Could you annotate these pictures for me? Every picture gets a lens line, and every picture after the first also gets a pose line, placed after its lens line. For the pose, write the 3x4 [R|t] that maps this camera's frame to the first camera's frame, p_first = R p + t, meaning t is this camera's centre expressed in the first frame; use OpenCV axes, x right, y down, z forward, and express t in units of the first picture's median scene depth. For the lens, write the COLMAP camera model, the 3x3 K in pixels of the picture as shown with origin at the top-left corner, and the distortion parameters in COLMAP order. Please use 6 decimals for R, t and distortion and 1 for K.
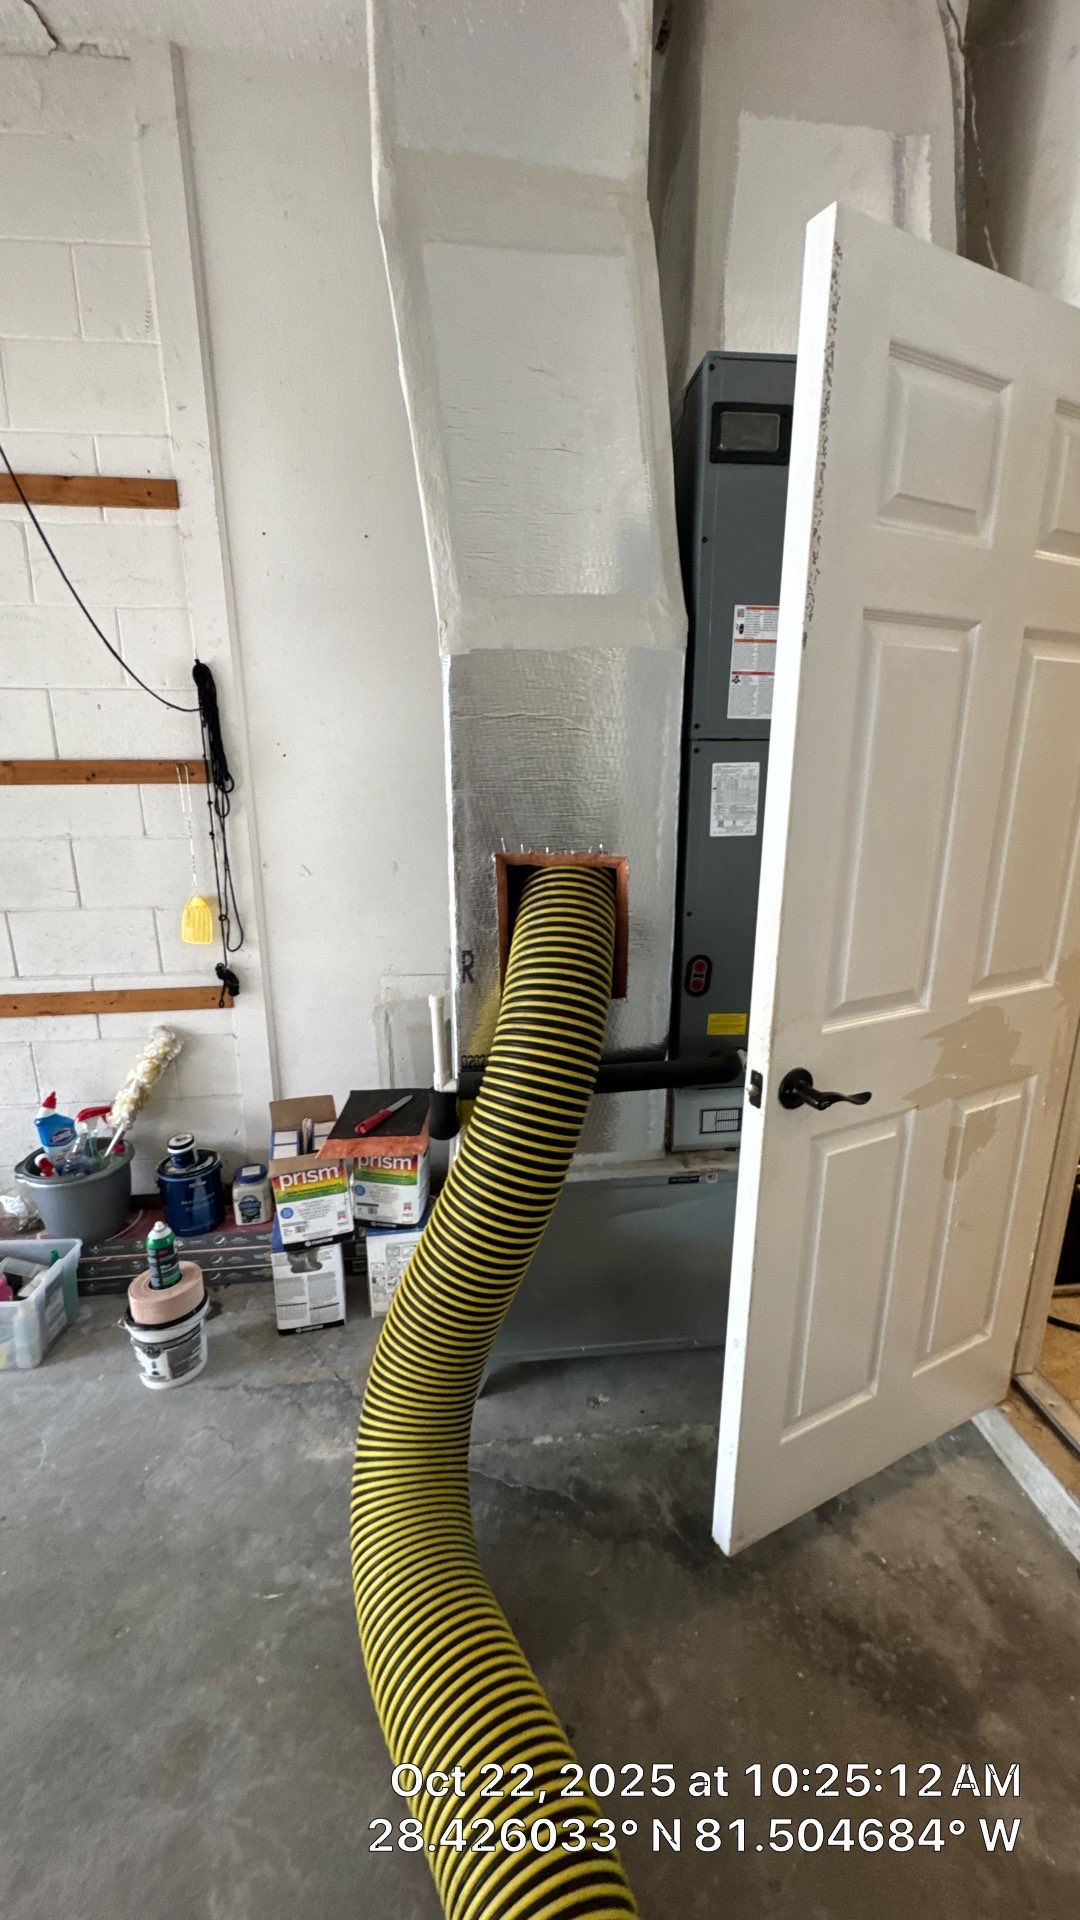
lens RADIAL K [[762.2, 0, 540.4], [0, 762.2, 955.7], [0, 0, 1]] dist [-0.002157, 0.000295]
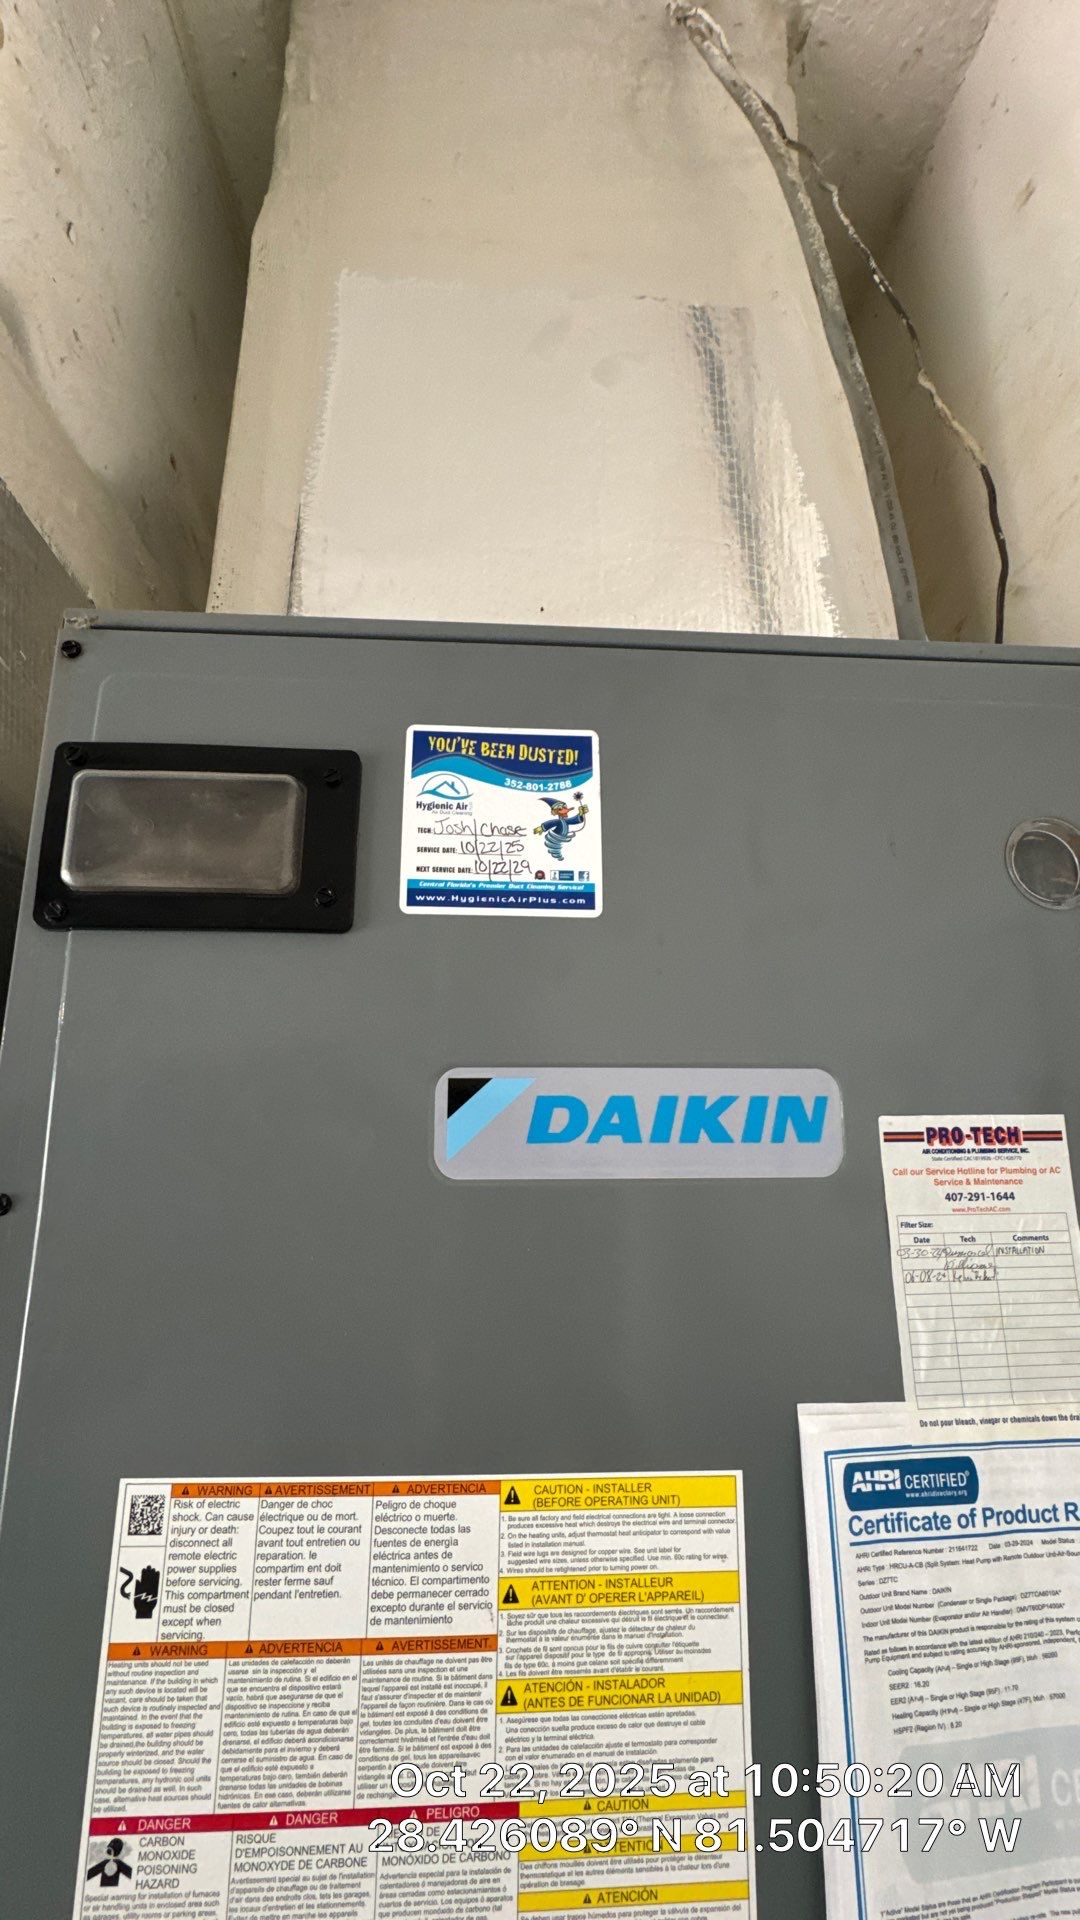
lens RADIAL K [[762.2, 0, 540.4], [0, 762.2, 955.7], [0, 0, 1]] dist [-0.002157, 0.000295]
pose [[0.999199, 0.000151, -0.040014, 0.273620], [-0.018433, 0.889306, -0.456941, -0.351966], [0.035516, 0.457312, 0.888597, 0.524120]]
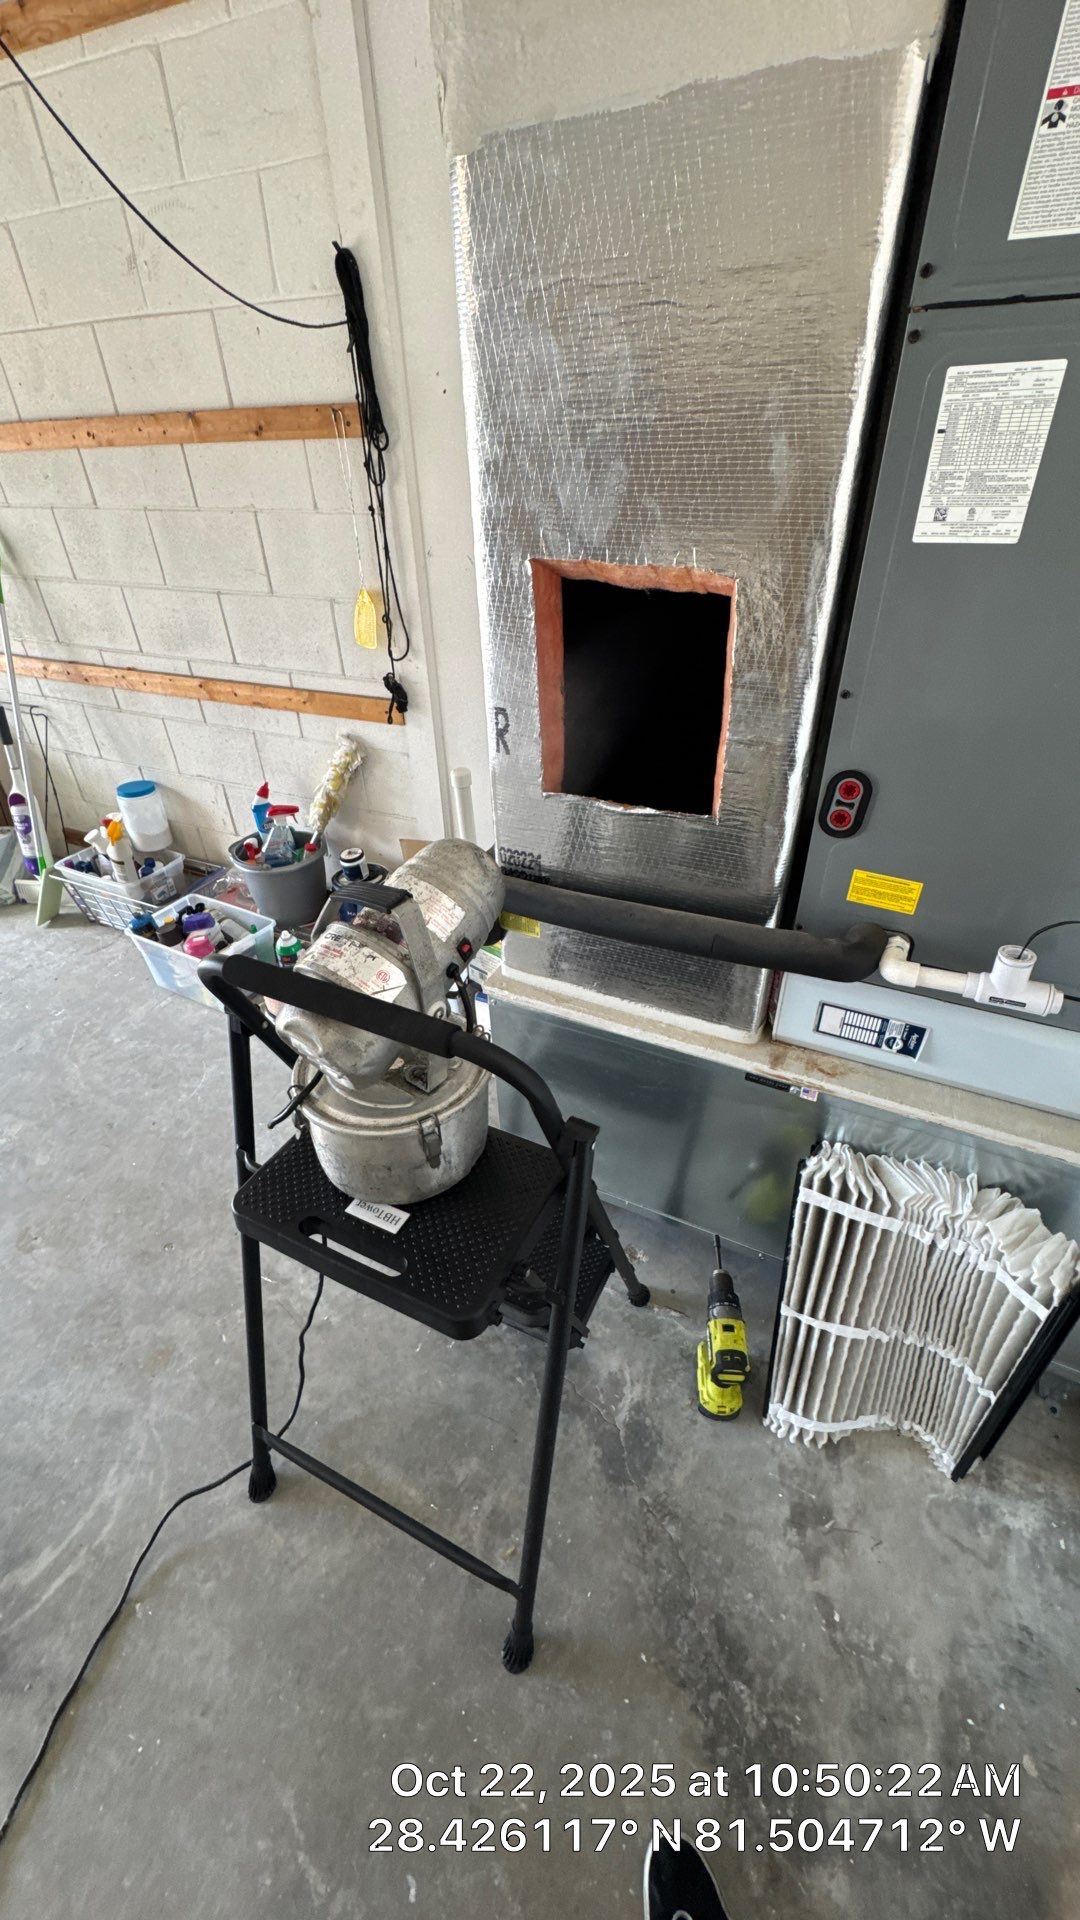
lens RADIAL K [[762.2, 0, 540.4], [0, 762.2, 955.7], [0, 0, 1]] dist [-0.002157, 0.000295]
pose [[0.848093, 0.286874, -0.445467, 0.242647], [-0.104188, 0.914625, 0.390649, -0.058314], [0.519502, -0.284894, 0.805576, 0.290401]]
